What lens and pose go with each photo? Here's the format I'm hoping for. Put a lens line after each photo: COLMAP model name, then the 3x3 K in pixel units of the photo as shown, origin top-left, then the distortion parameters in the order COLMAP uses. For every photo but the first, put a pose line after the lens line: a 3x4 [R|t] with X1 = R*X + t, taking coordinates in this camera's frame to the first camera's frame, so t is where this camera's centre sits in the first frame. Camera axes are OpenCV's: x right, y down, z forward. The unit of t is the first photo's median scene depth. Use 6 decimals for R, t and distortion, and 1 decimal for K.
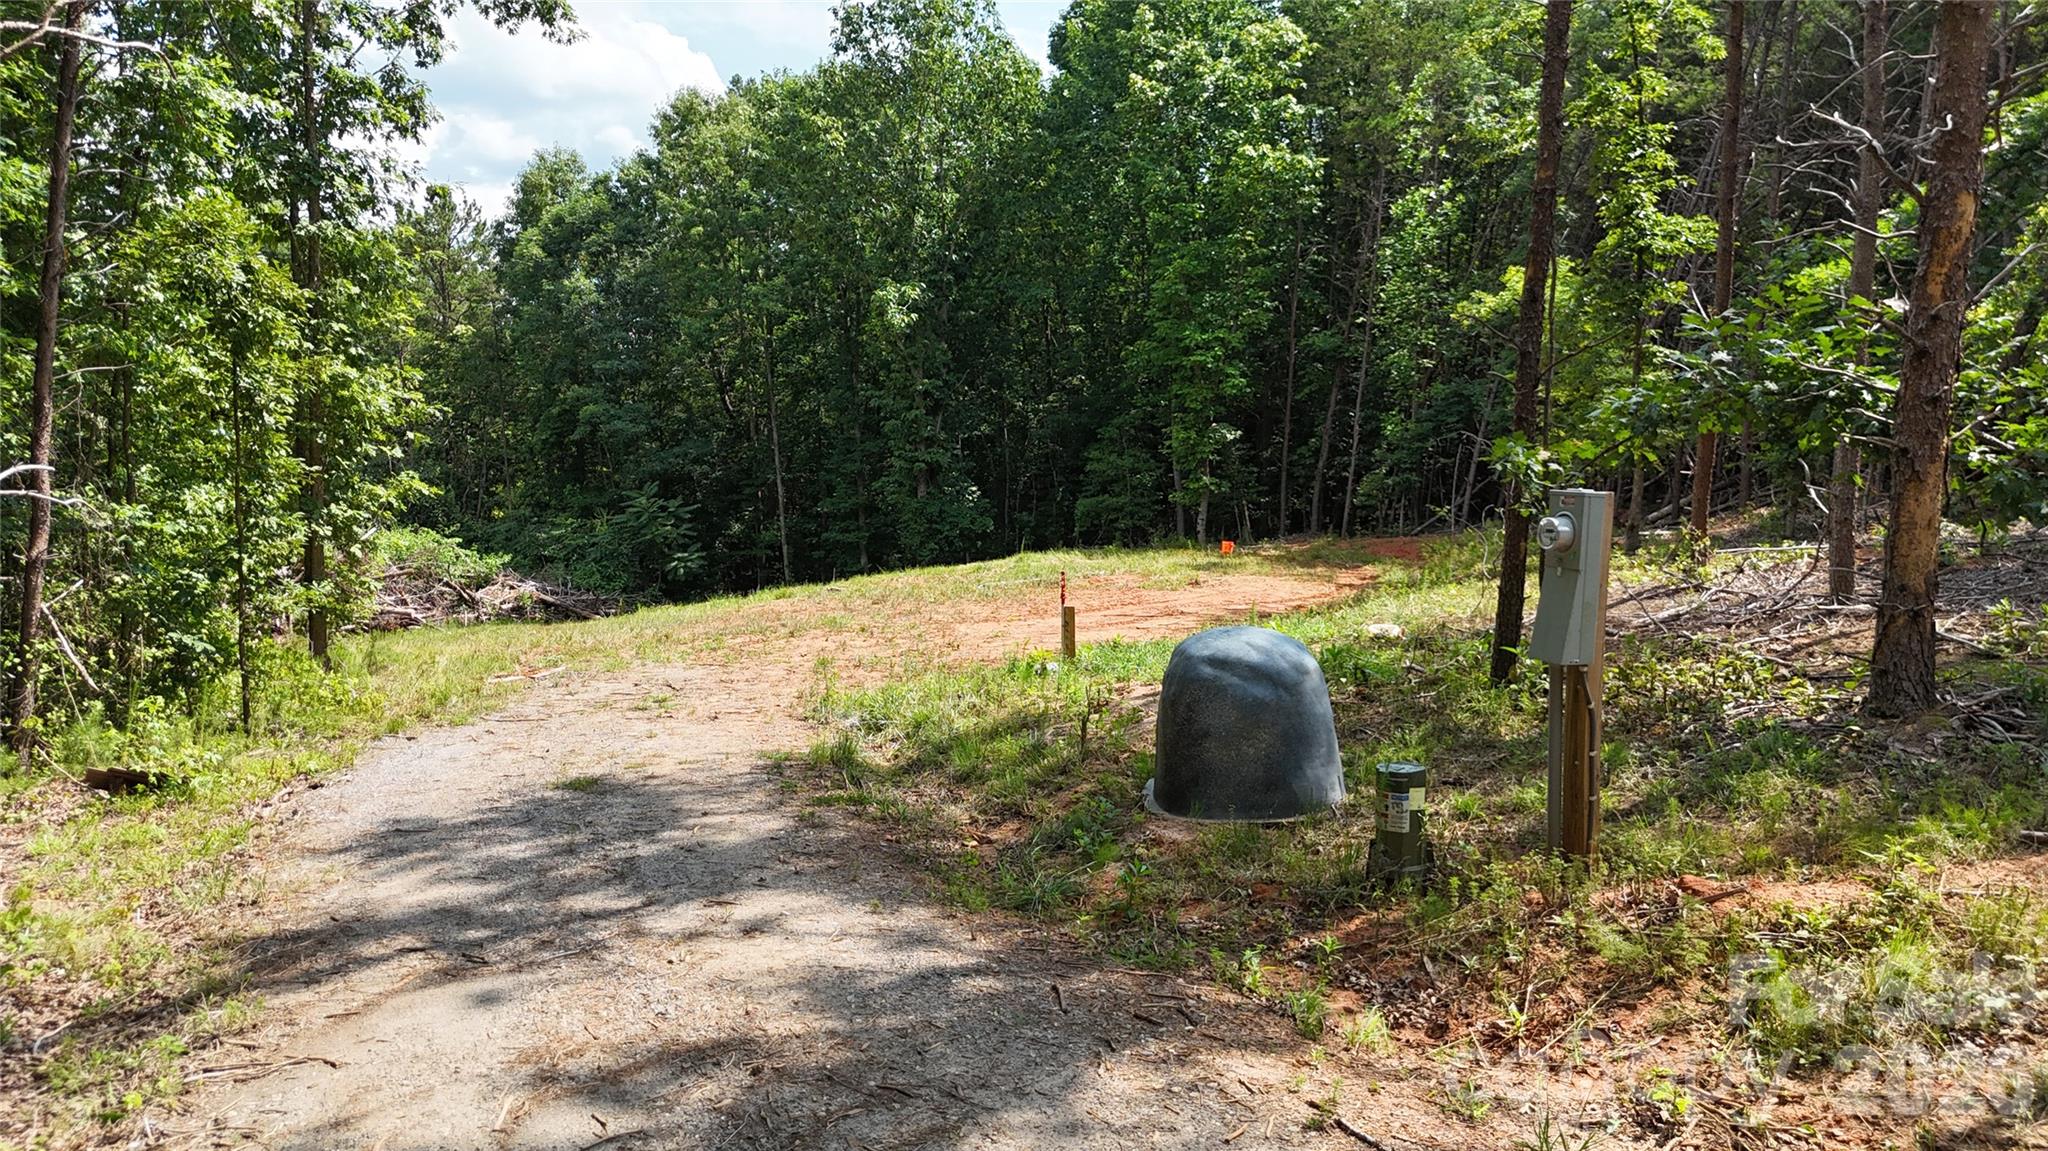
lens RADIAL K [[1473.7, 0, 1024.0], [0, 1473.7, 575.5], [0, 0, 1]] dist [0.092974, -0.148639]
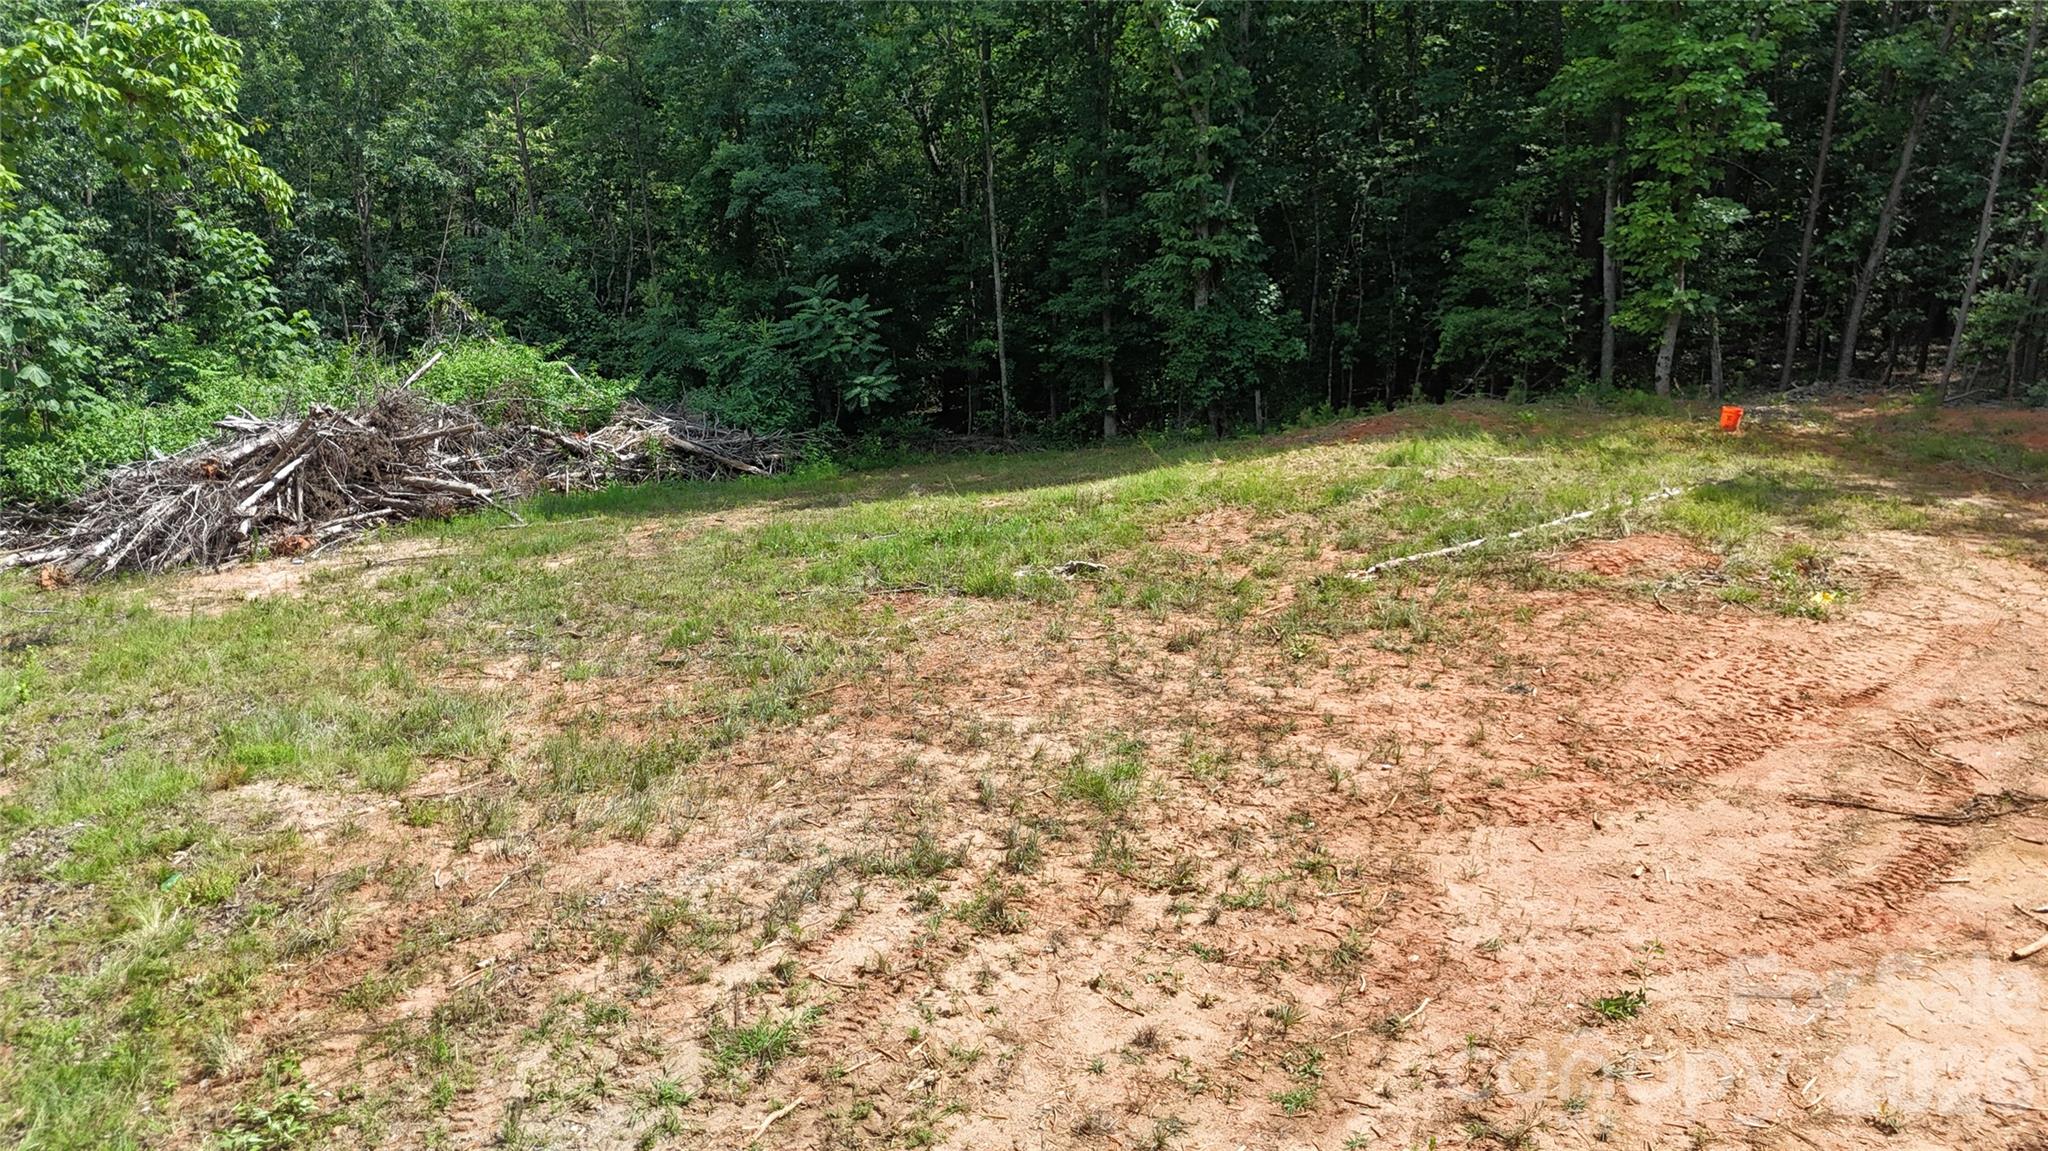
lens RADIAL K [[1473.7, 0, 1024.0], [0, 1473.7, 575.5], [0, 0, 1]] dist [0.092974, -0.148639]
pose [[0.988604, 0.033826, -0.146693, -0.044603], [-0.007920, 0.984766, 0.173705, -0.048330], [0.150334, -0.170564, 0.973811, 0.296835]]
